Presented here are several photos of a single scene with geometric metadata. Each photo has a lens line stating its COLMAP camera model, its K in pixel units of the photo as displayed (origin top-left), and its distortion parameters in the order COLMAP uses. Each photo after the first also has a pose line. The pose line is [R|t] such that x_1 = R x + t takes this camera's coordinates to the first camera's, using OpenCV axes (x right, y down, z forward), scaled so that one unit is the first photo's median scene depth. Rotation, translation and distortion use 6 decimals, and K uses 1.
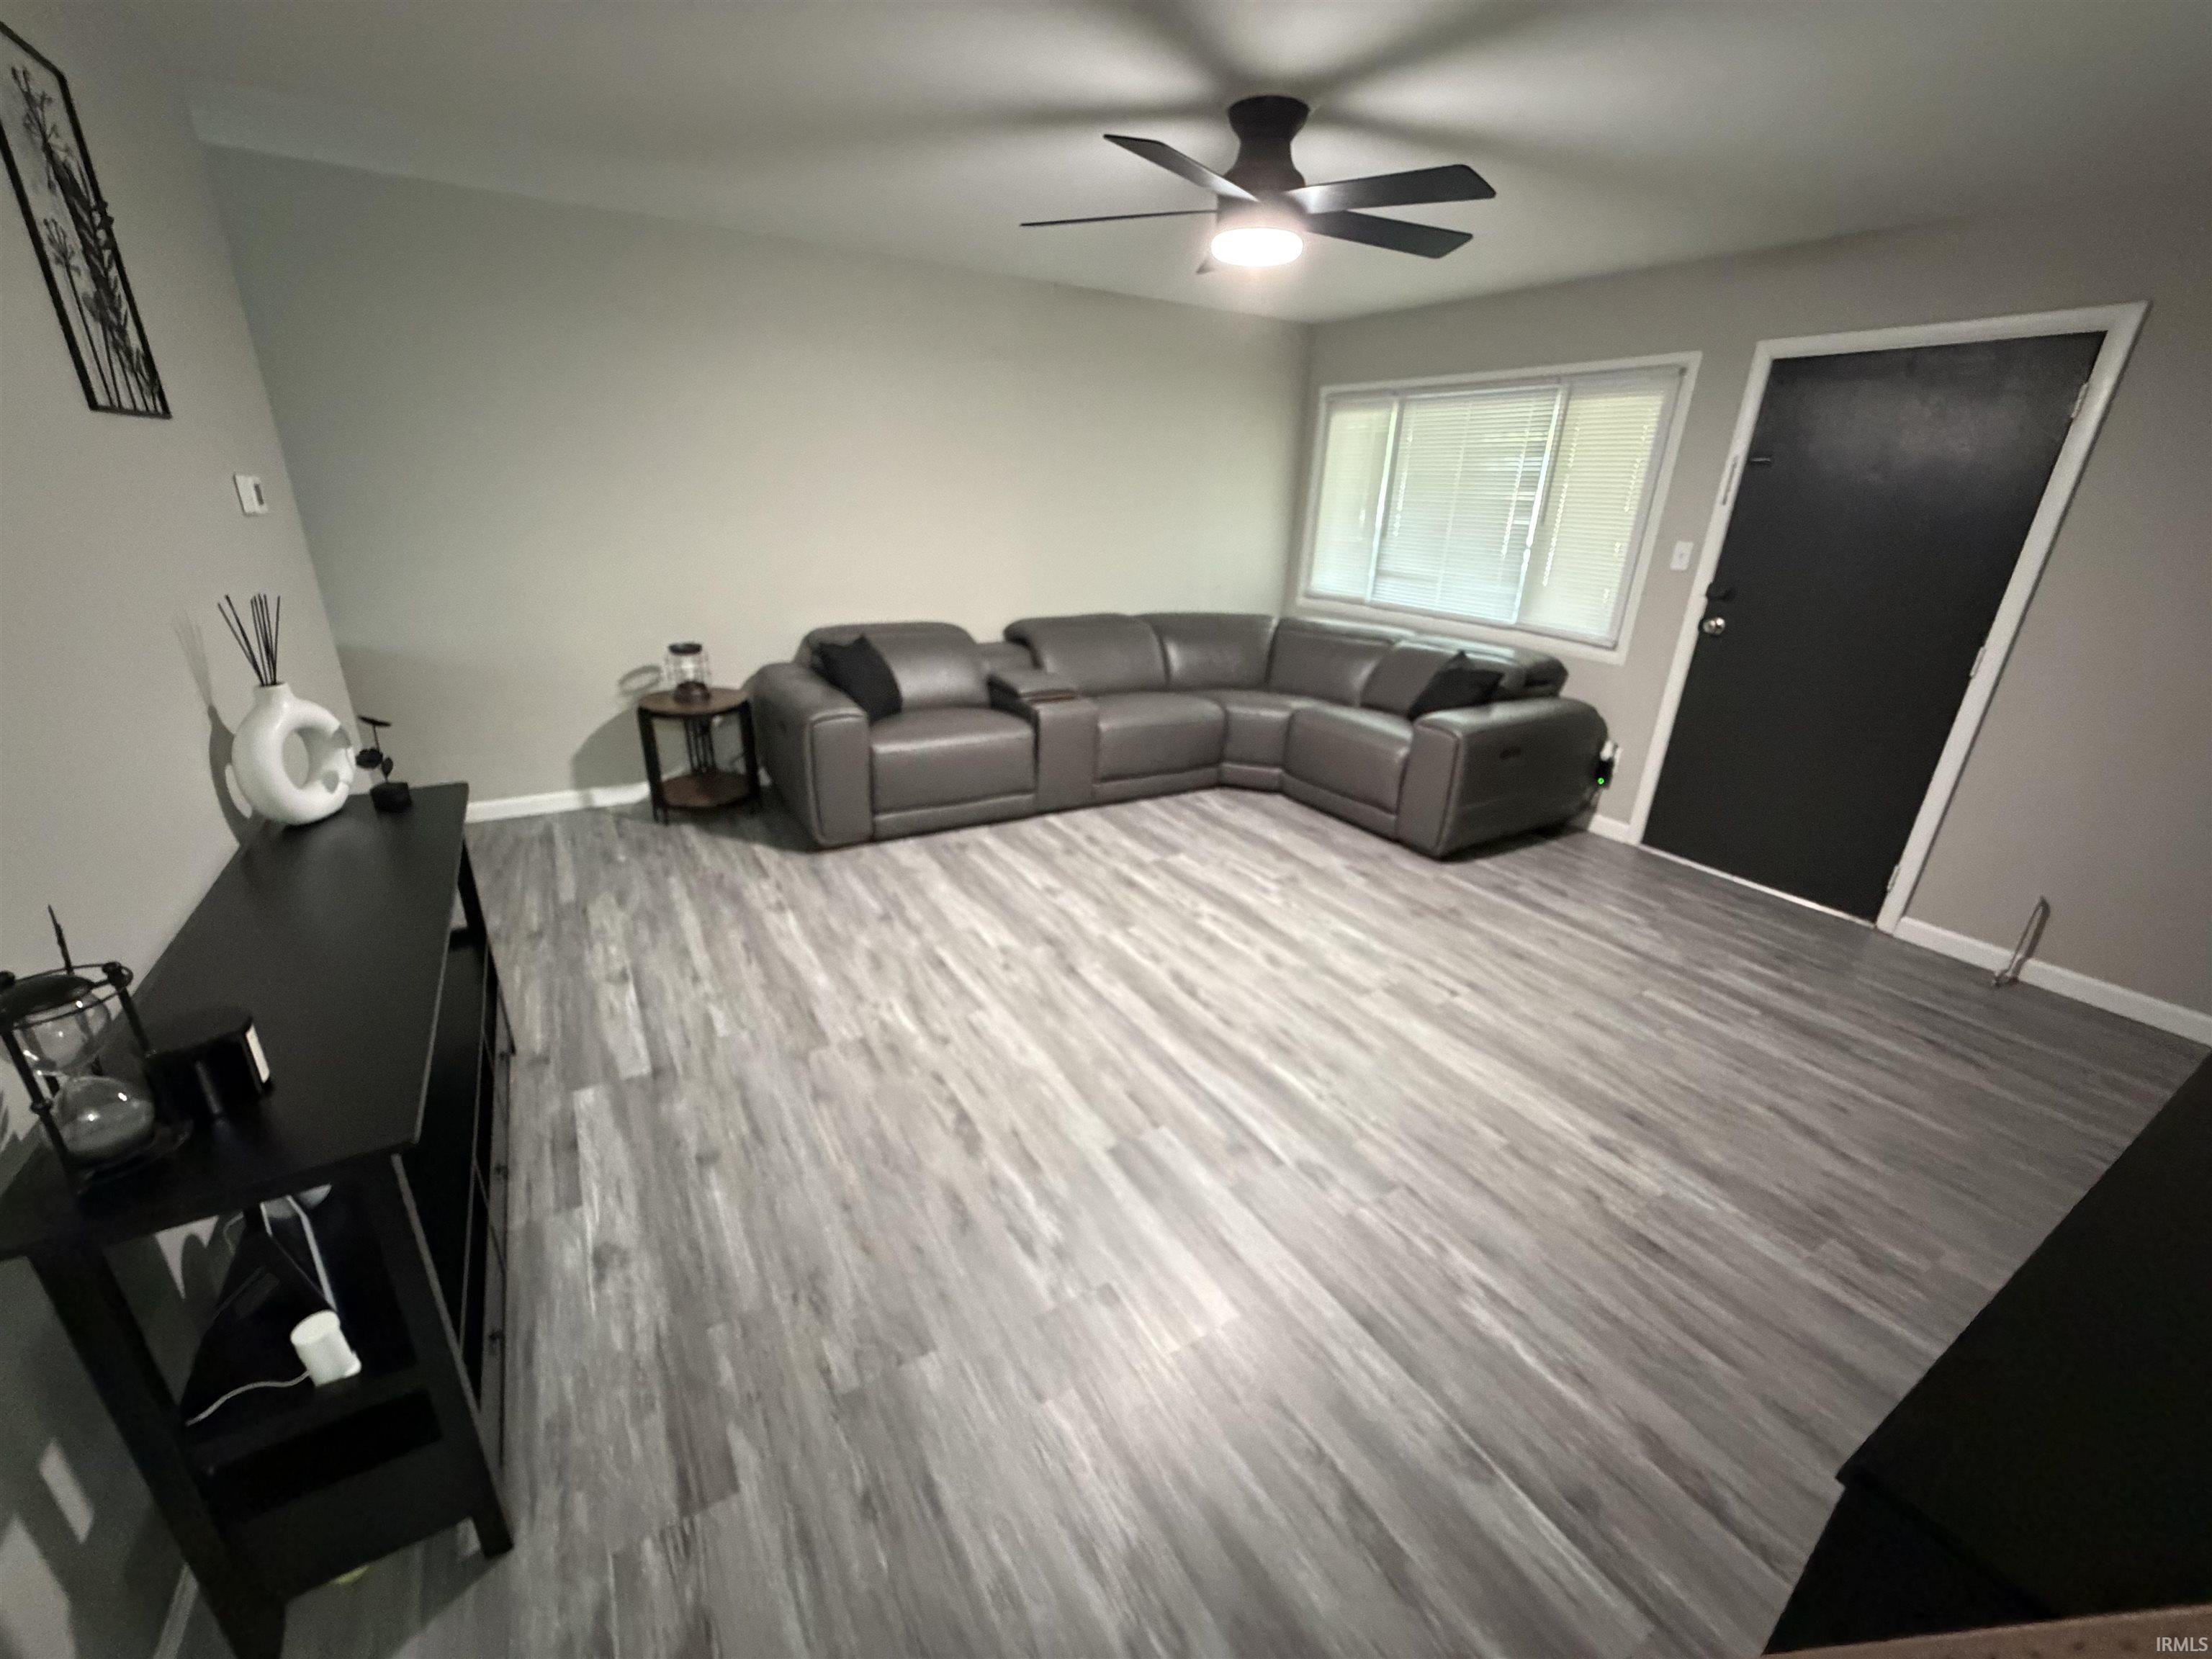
lens RADIAL K [[883.0, 0, 1100.3], [0, 883.0, 826.8], [0, 0, 1]] dist [-0.001717, 0.000734]
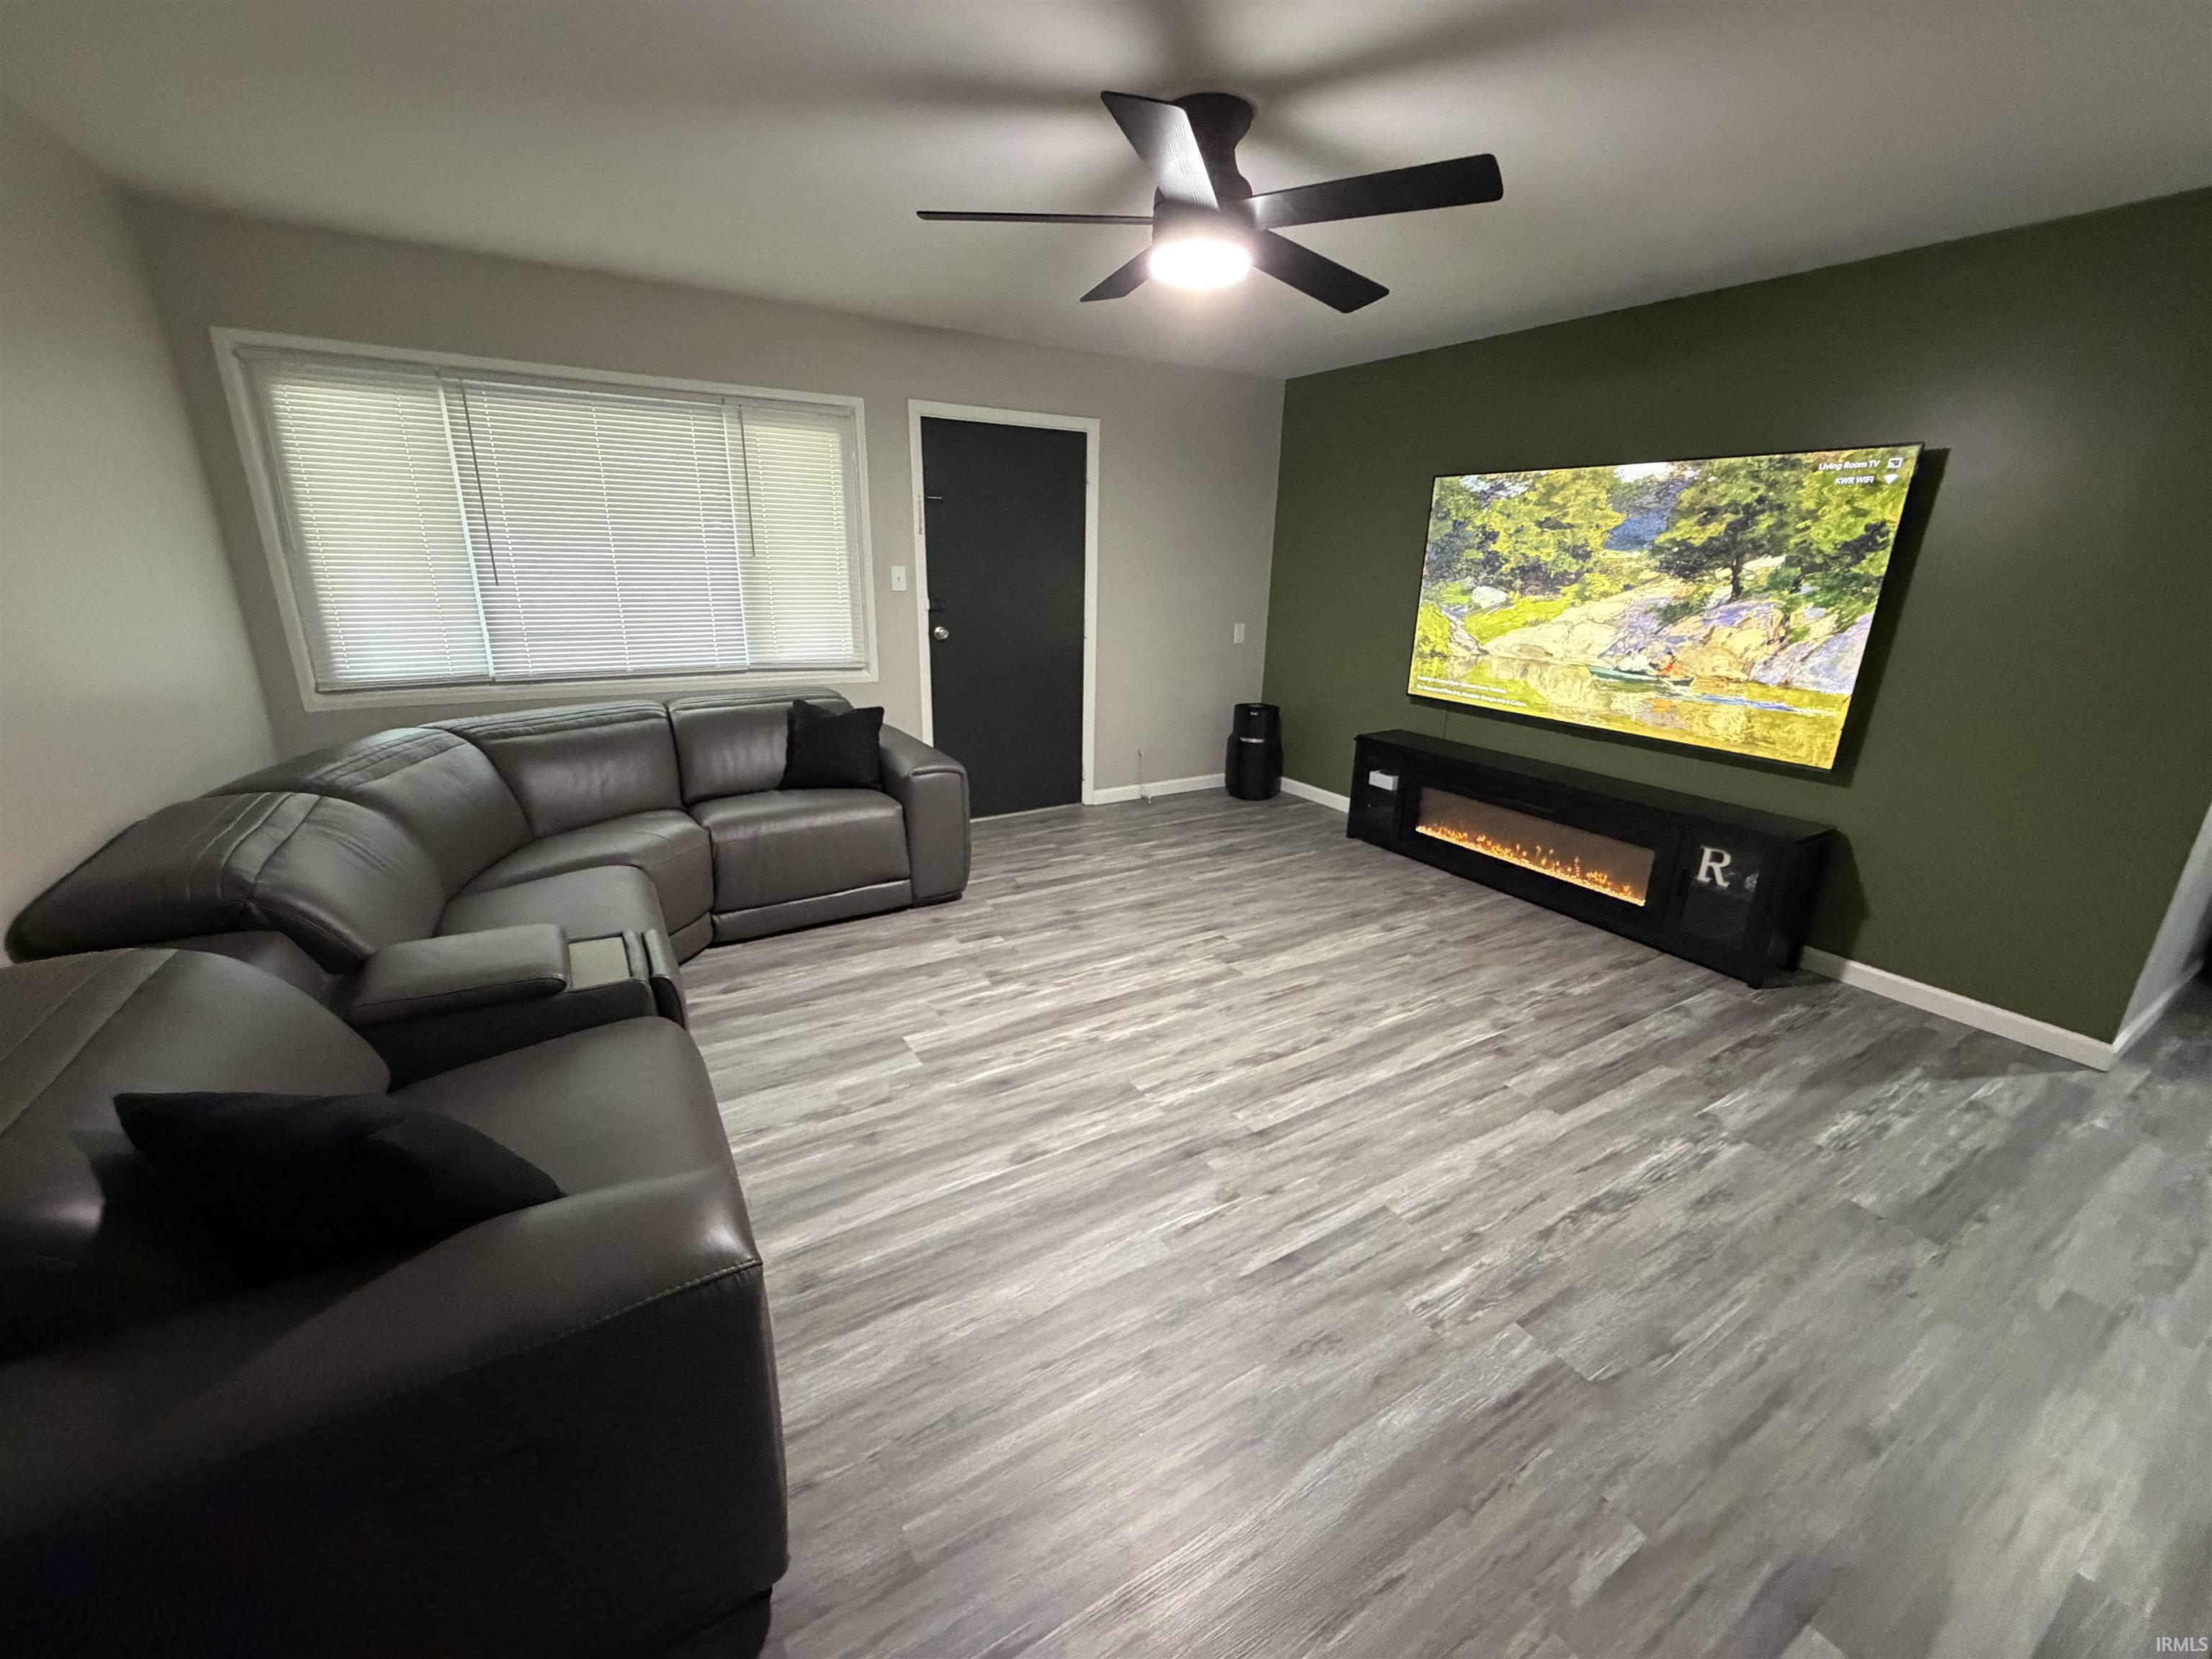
lens RADIAL K [[883.0, 0, 1100.1], [0, 883.0, 824.6], [0, 0, 1]] dist [-0.001717, 0.000734]
pose [[0.001471, -0.330171, 0.943920, -0.676639], [0.341283, 0.887414, 0.309875, -0.372836], [-0.939960, 0.321688, 0.113987, 0.937290]]
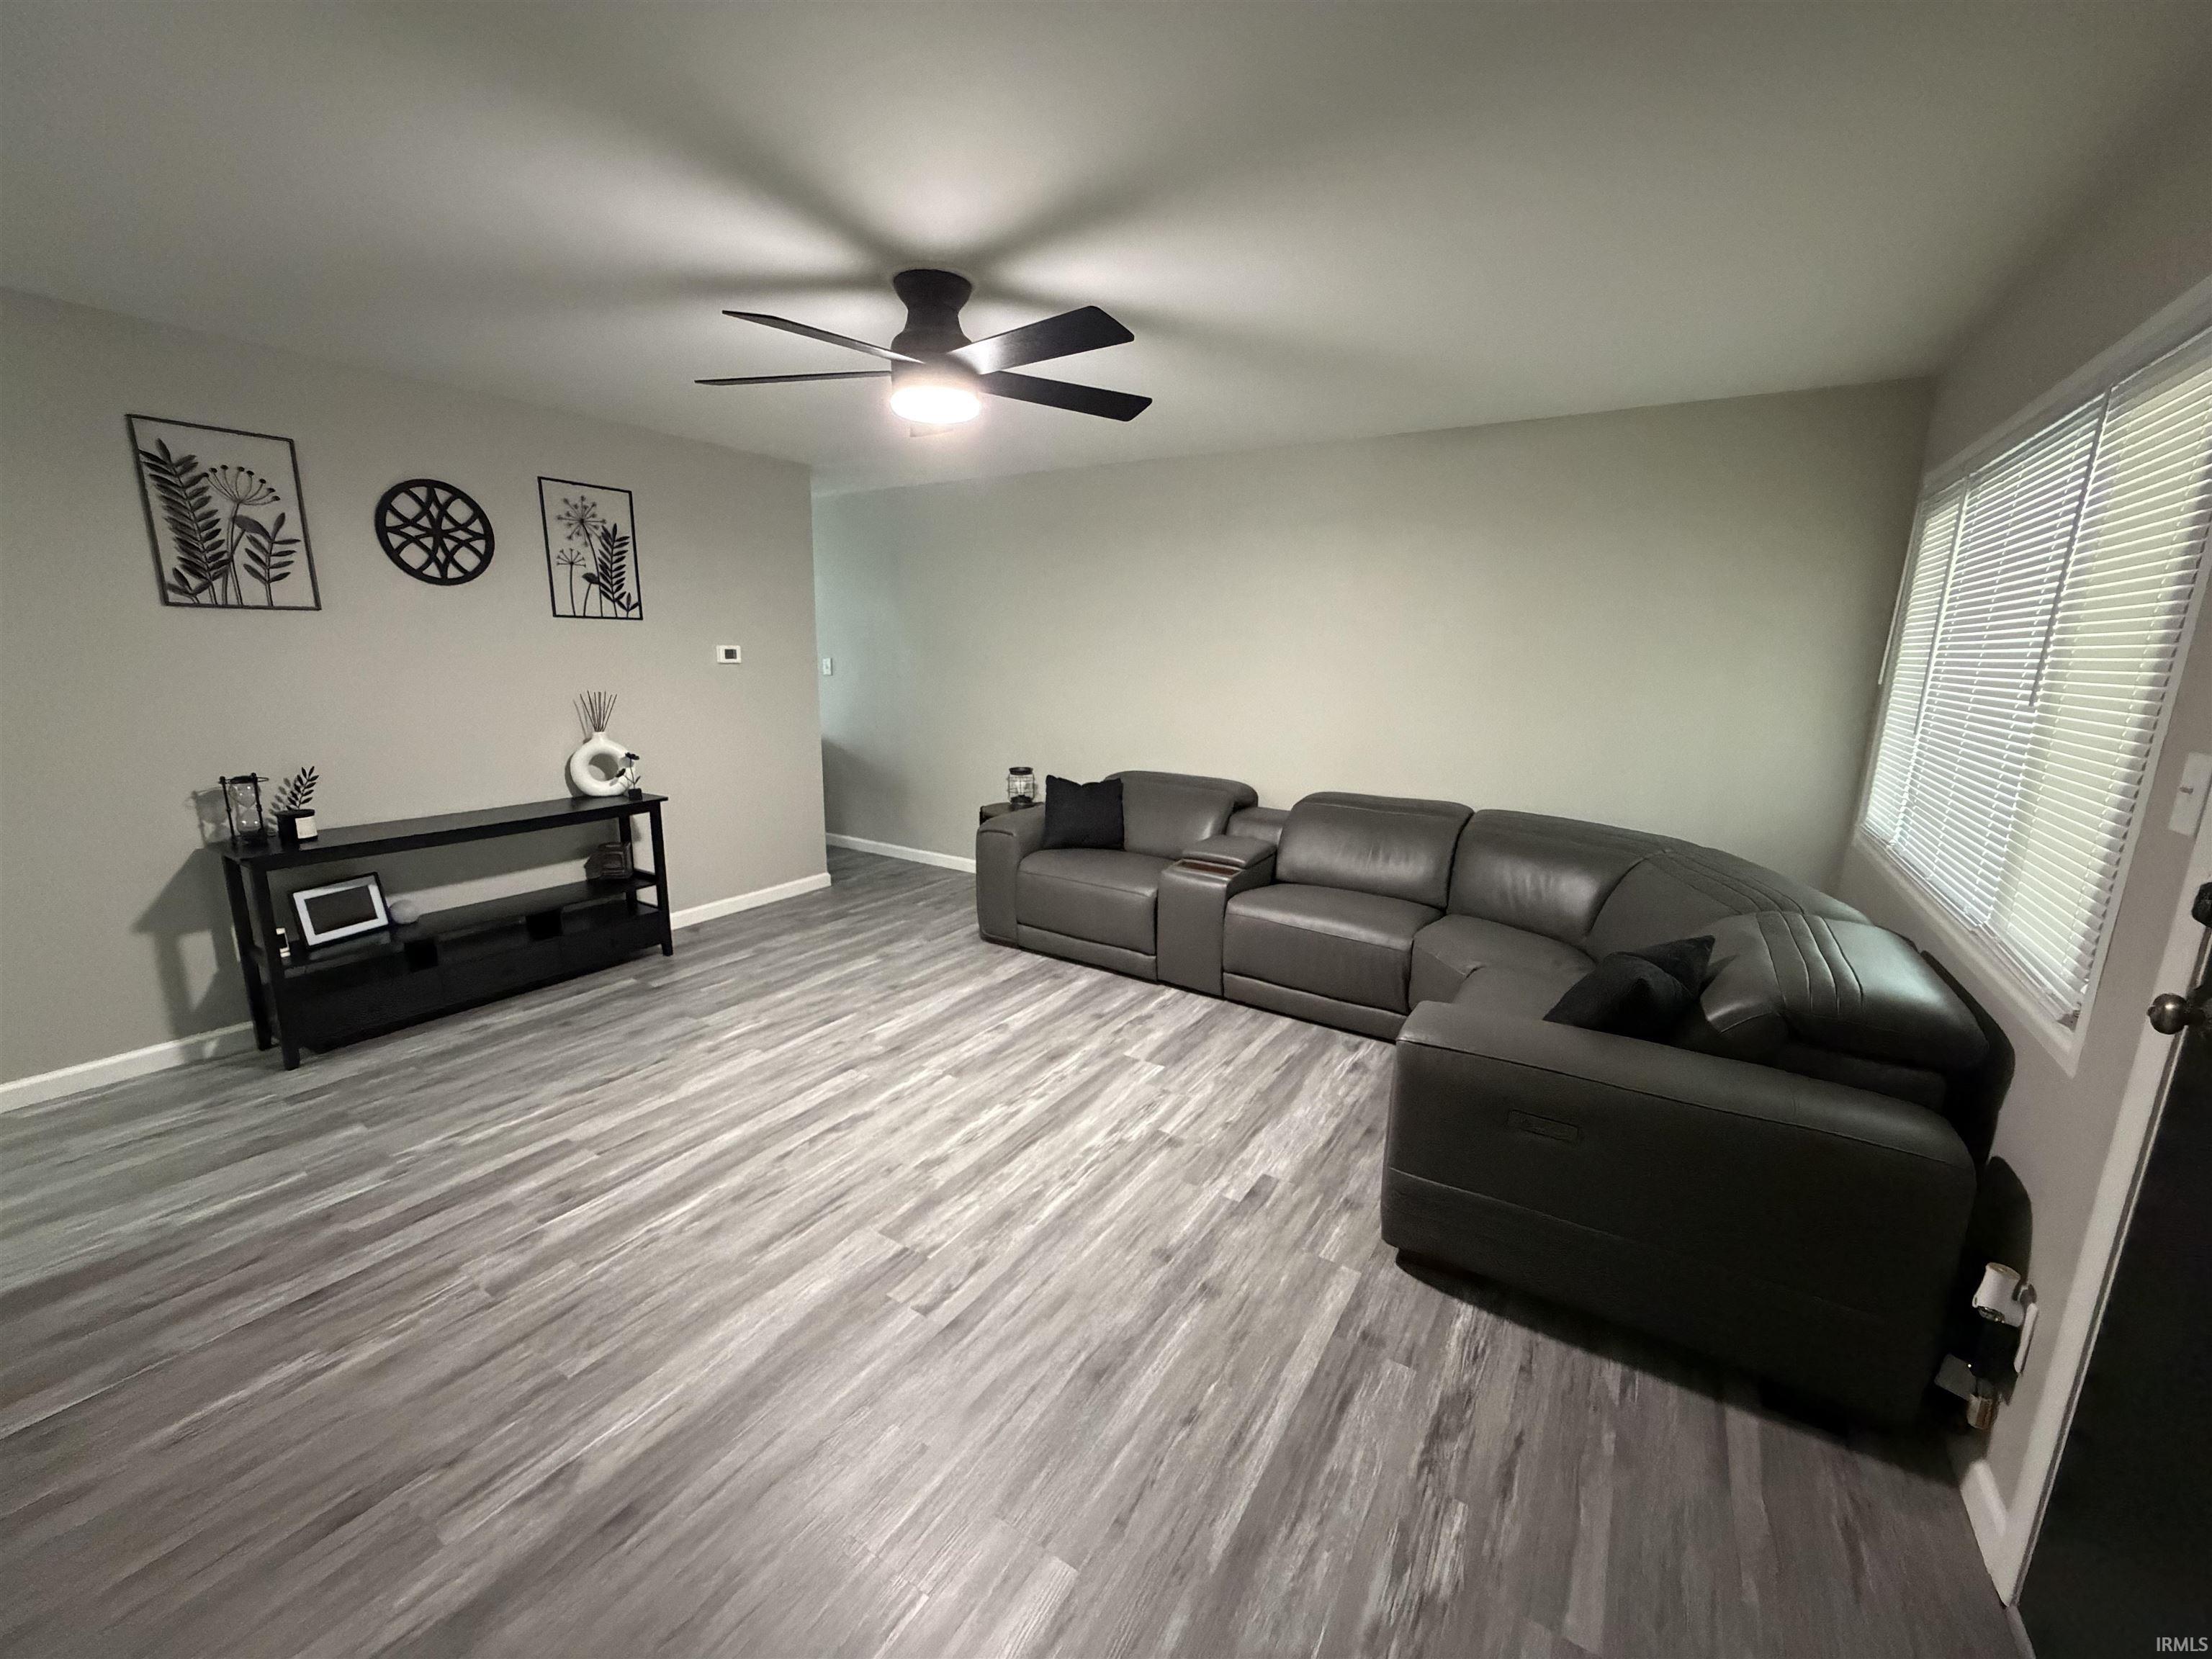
lens RADIAL K [[883.0, 0, 1113.7], [0, 883.0, 832.4], [0, 0, 1]] dist [-0.001717, 0.000734]
pose [[0.457211, 0.159153, -0.875002, 0.987986], [-0.324544, 0.945867, 0.002460, -0.212079], [0.828027, 0.282852, 0.484113, 0.655333]]
